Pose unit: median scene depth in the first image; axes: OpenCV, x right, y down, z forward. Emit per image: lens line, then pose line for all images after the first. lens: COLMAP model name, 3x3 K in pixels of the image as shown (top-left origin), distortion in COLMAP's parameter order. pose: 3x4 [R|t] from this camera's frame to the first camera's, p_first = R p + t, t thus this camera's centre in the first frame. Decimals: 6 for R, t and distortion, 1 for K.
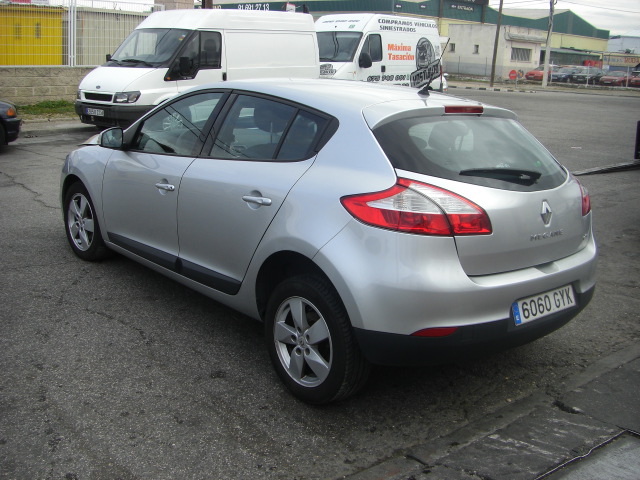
lens RADIAL K [[715.8, 0, 320.0], [0, 715.8, 240.0], [0, 0, 1]] dist [-0.159153, 0.069102]
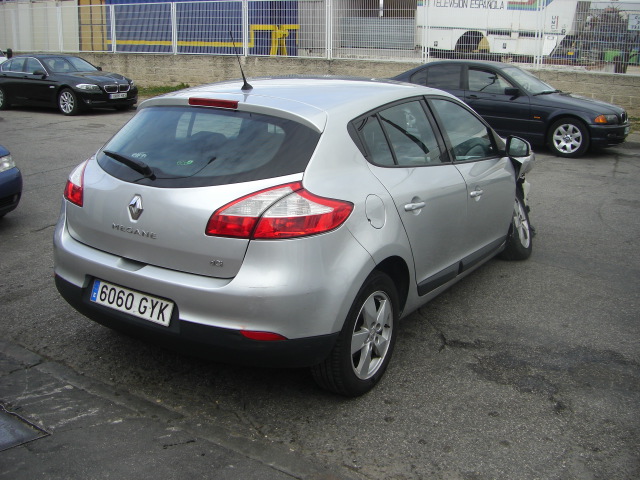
lens RADIAL K [[726.2, 0, 320.0], [0, 726.2, 240.0], [0, 0, 1]] dist [-0.201637, 0.214626]
pose [[0.301073, 0.223206, -0.927111, 1.205190], [-0.249358, 0.956821, 0.149381, -0.188478], [0.920421, 0.186208, 0.343731, 0.829129]]
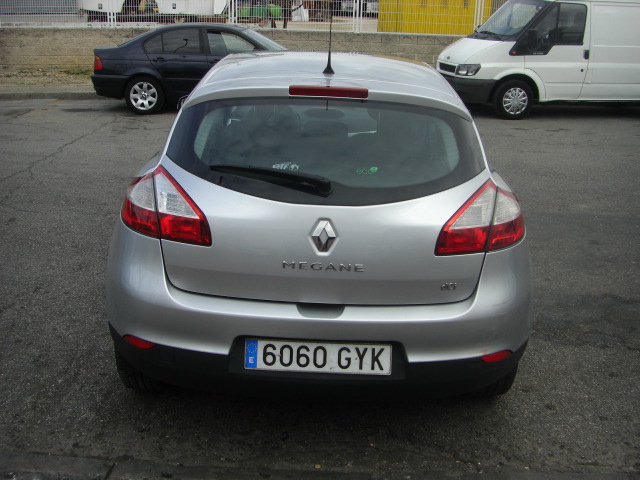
lens RADIAL K [[715.8, 0, 320.0], [0, 715.8, 240.0], [0, 0, 1]] dist [-0.159153, 0.069102]
pose [[0.754666, 0.185079, -0.629465, 0.723612], [-0.161706, 0.982261, 0.094941, -0.096443], [0.635870, 0.030140, 0.771207, 0.387812]]
